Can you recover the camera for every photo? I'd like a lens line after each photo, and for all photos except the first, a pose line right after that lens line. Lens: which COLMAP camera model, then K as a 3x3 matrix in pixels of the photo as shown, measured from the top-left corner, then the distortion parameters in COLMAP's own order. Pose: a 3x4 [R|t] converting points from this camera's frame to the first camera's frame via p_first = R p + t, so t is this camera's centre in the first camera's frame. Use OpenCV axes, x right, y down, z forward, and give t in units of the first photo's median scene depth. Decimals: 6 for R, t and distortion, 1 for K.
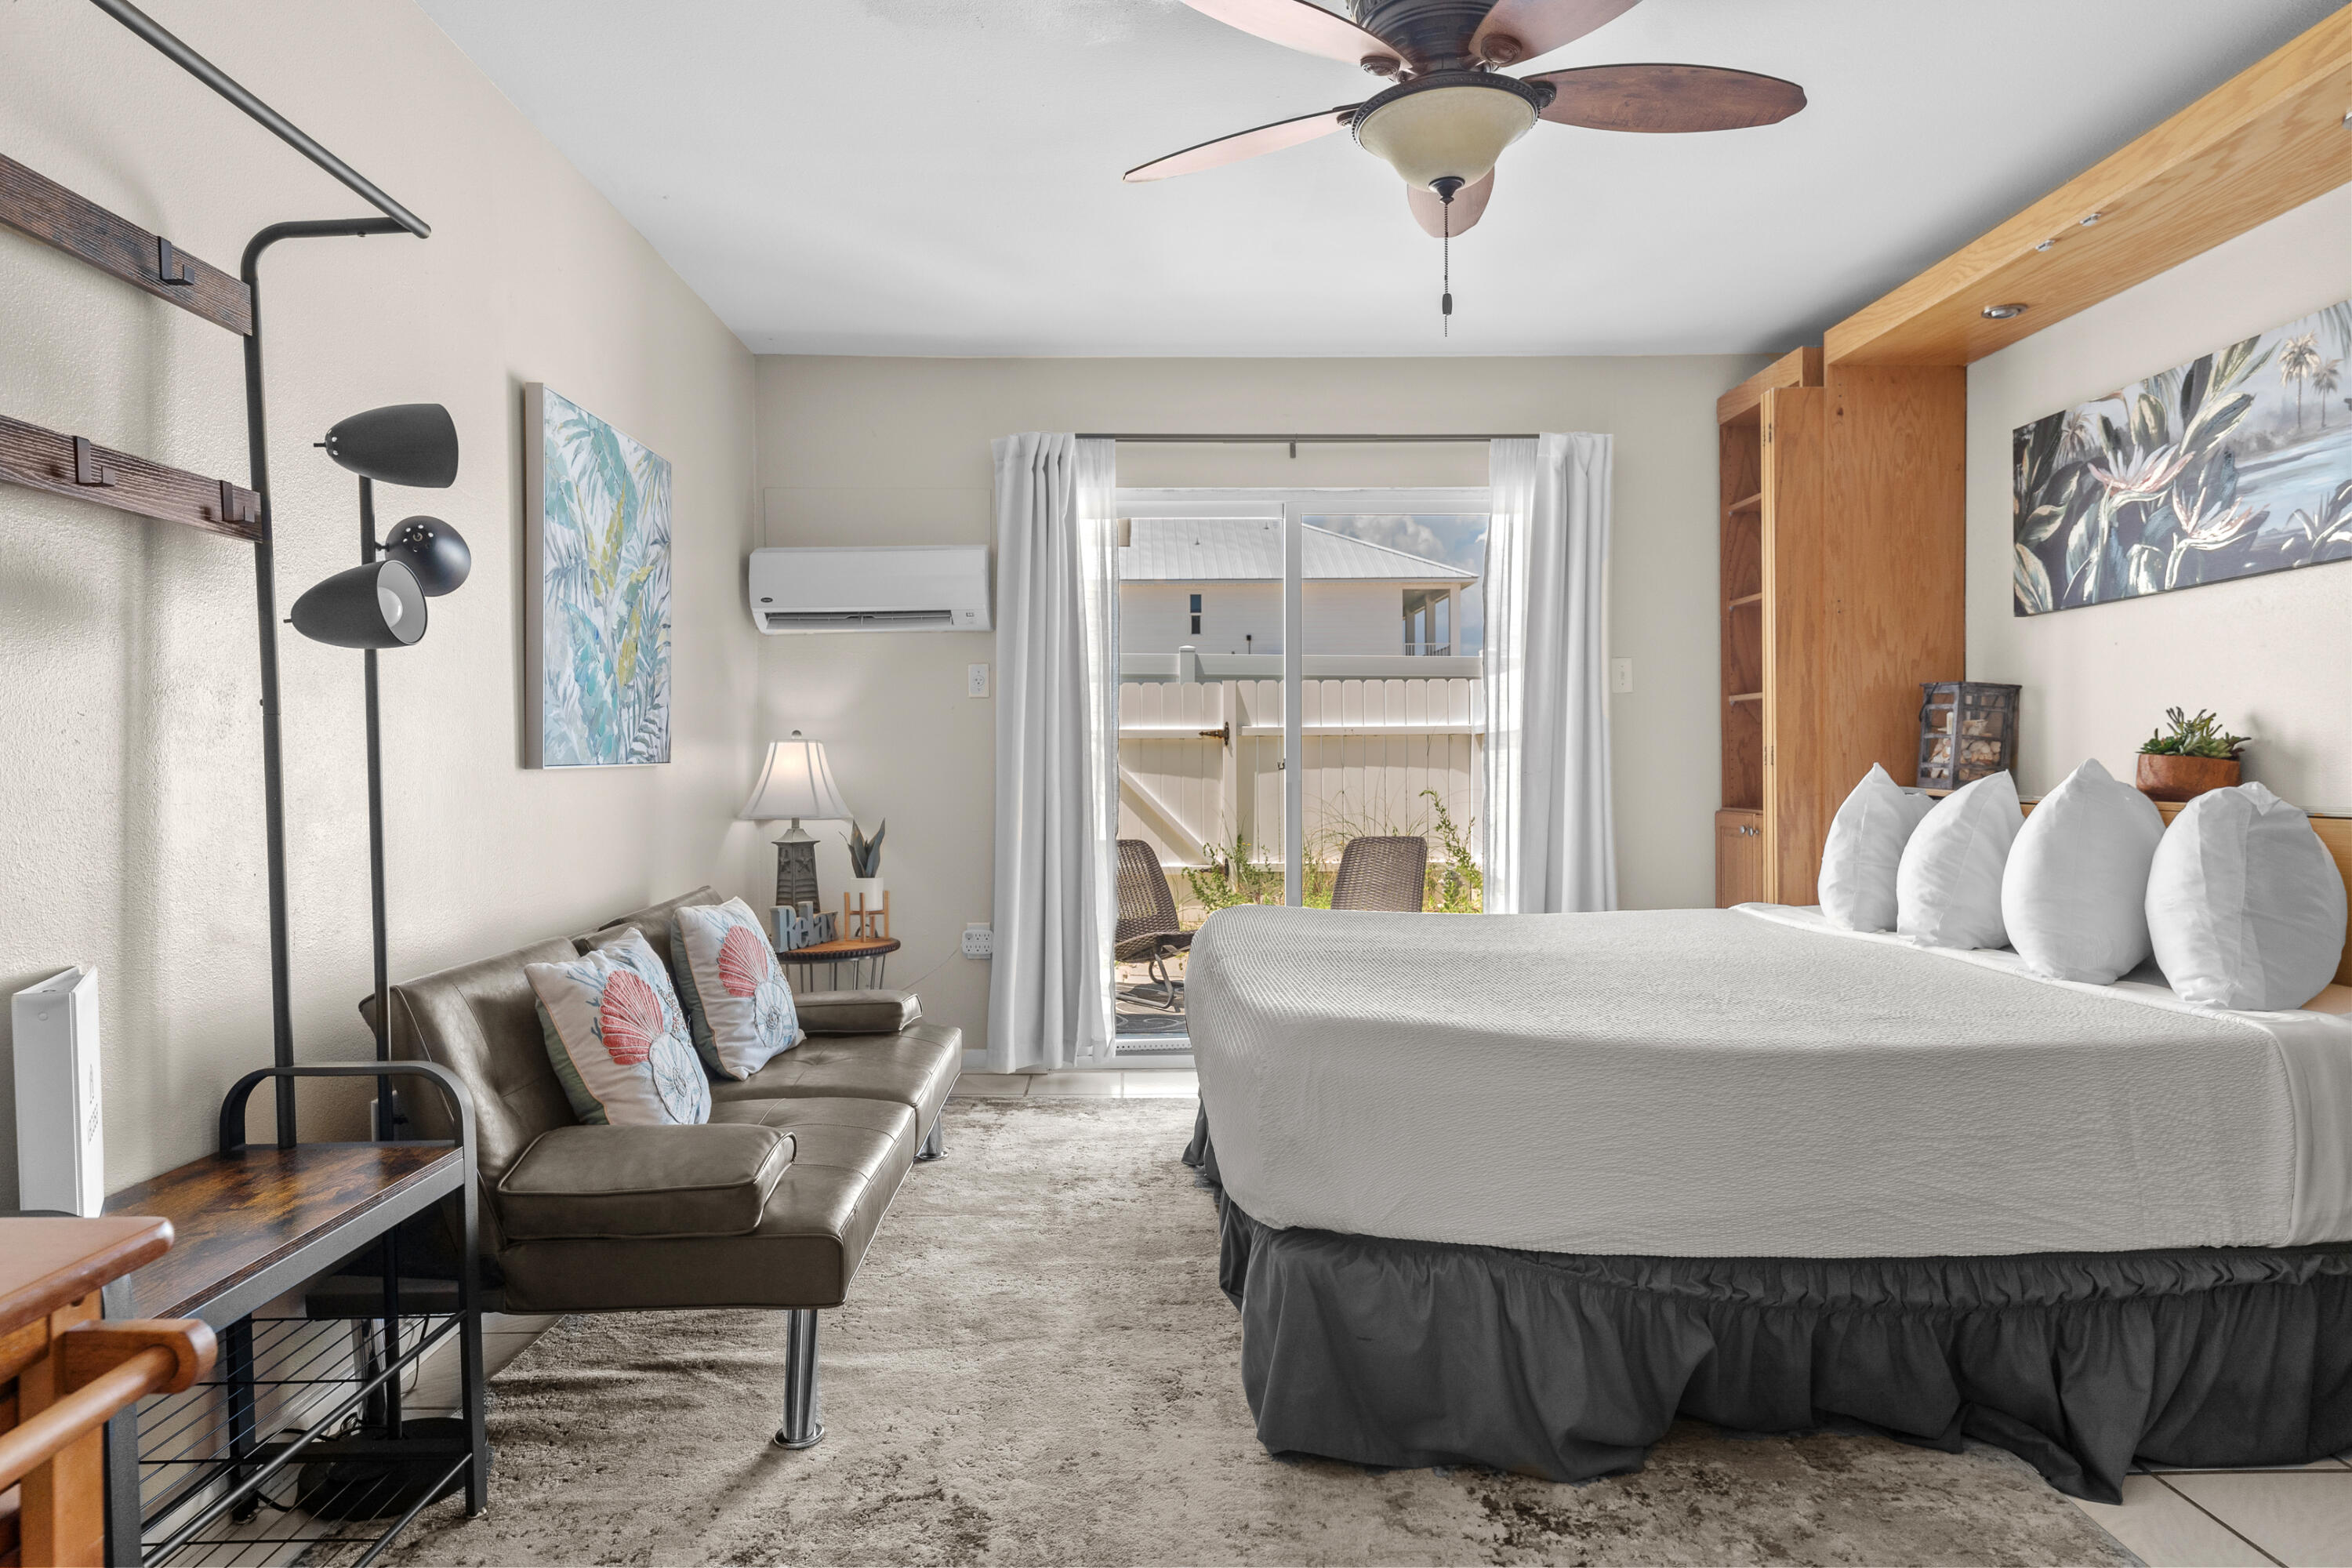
lens RADIAL K [[1407.9, 0, 1156.1], [0, 1407.9, 782.3], [0, 0, 1]] dist [-0.003370, -0.000514]
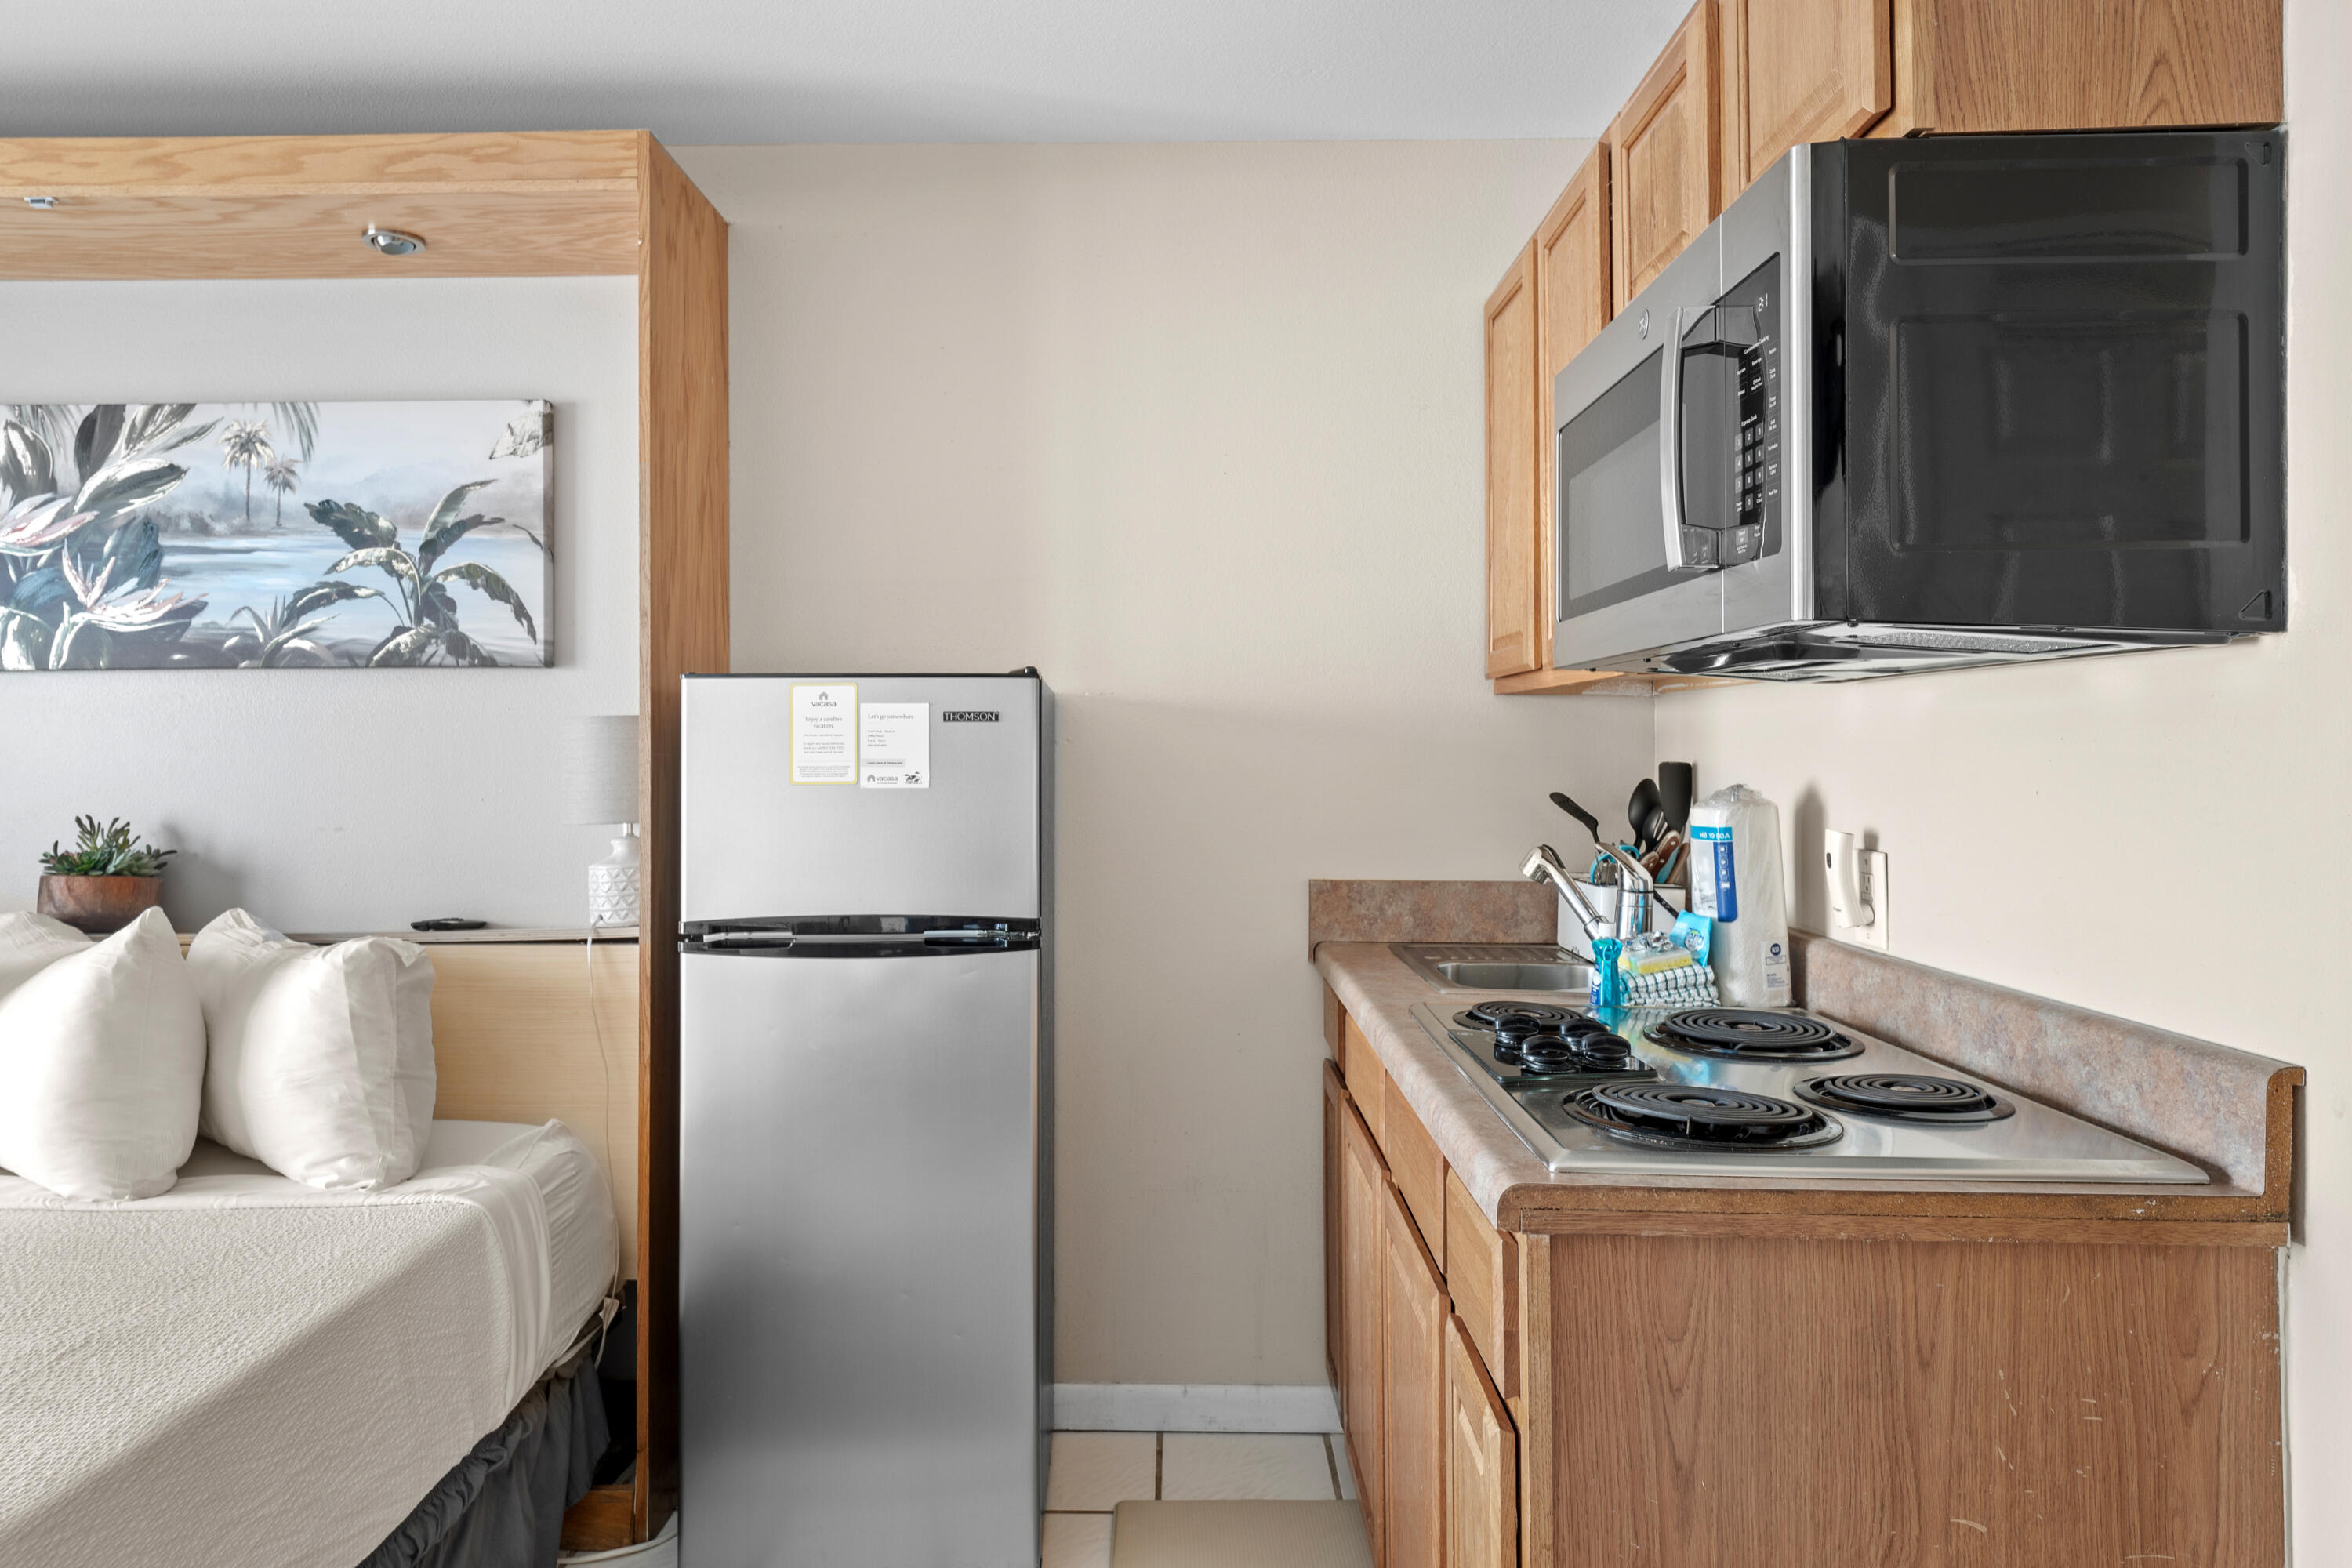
lens RADIAL K [[1434.4, 0, 1162.3], [0, 1434.4, 746.9], [0, 0, 1]] dist [0.008102, 0.003750]
pose [[0.029615, 0.015438, 0.999442, -0.100323], [0.013525, 0.999783, -0.015844, -0.065897], [-0.999470, 0.013986, 0.029400, 0.309235]]
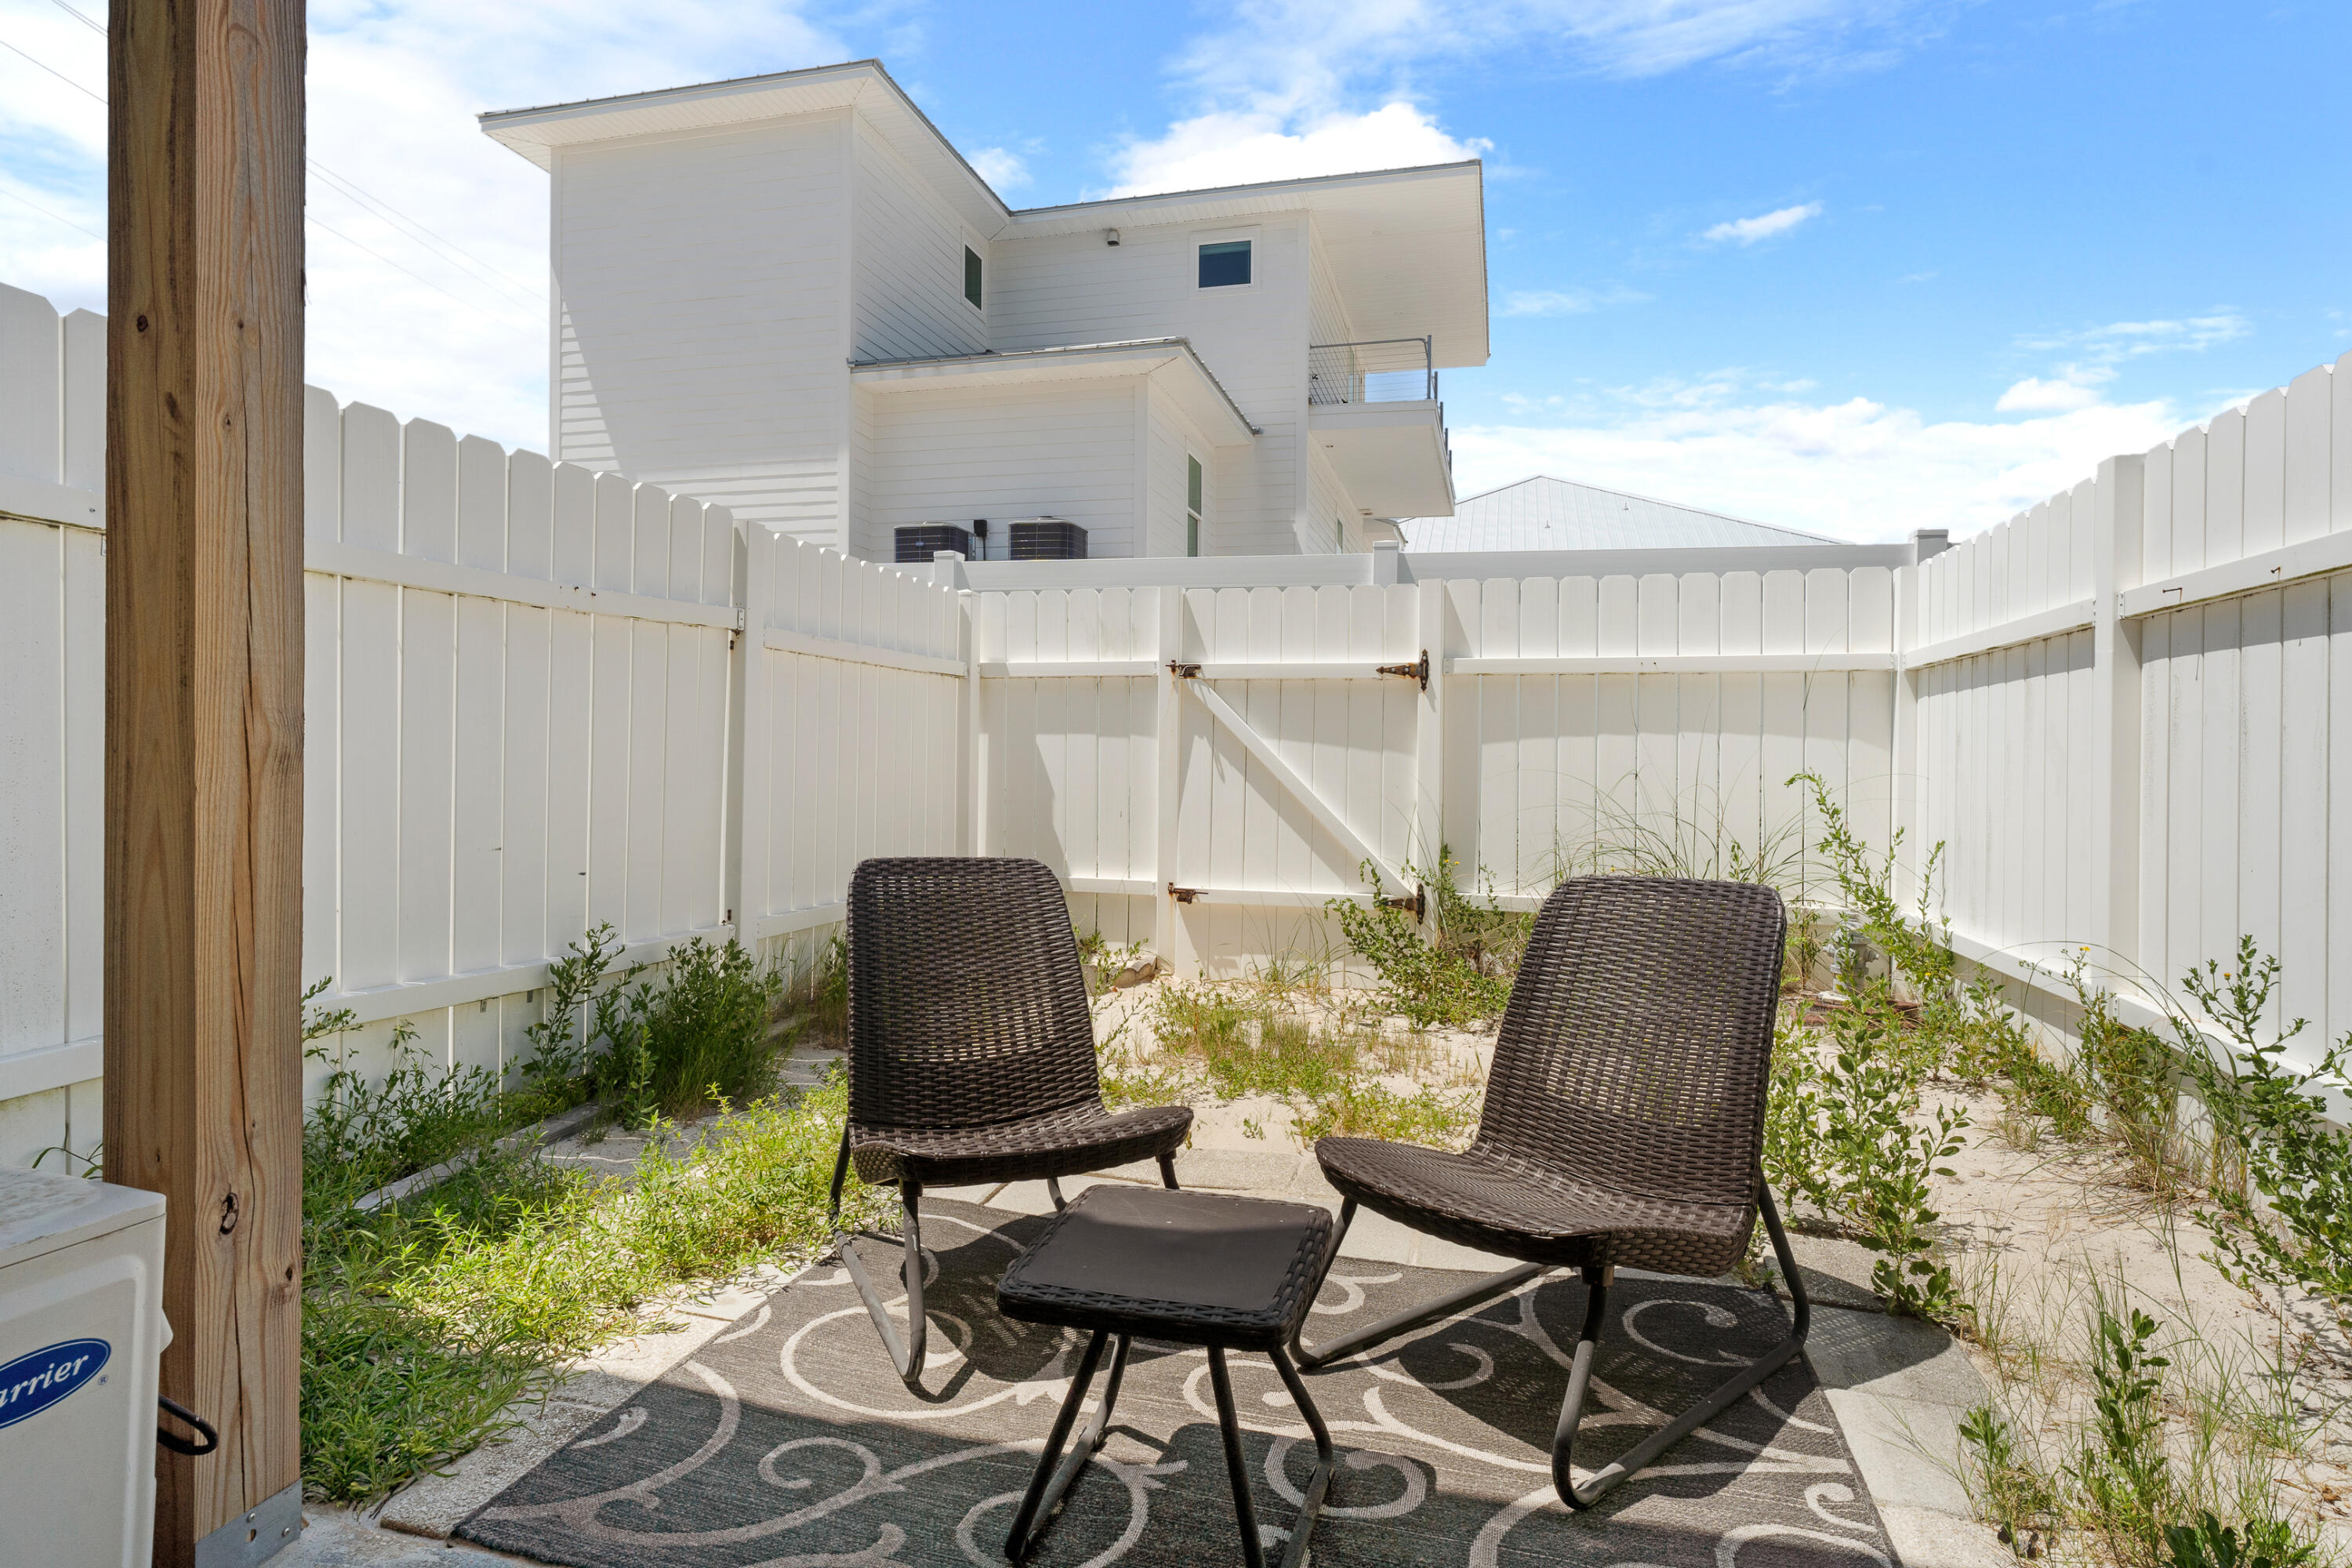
lens RADIAL K [[1278.9, 0, 1162.2], [0, 1278.9, 756.8], [0, 0, 1]] dist [0.001371, -0.001039]
pose [[0.960673, 0.016292, -0.277203, 0.287726], [-0.020817, 0.999694, -0.013386, 0.032837], [0.276900, 0.018630, 0.960718, 1.431371]]
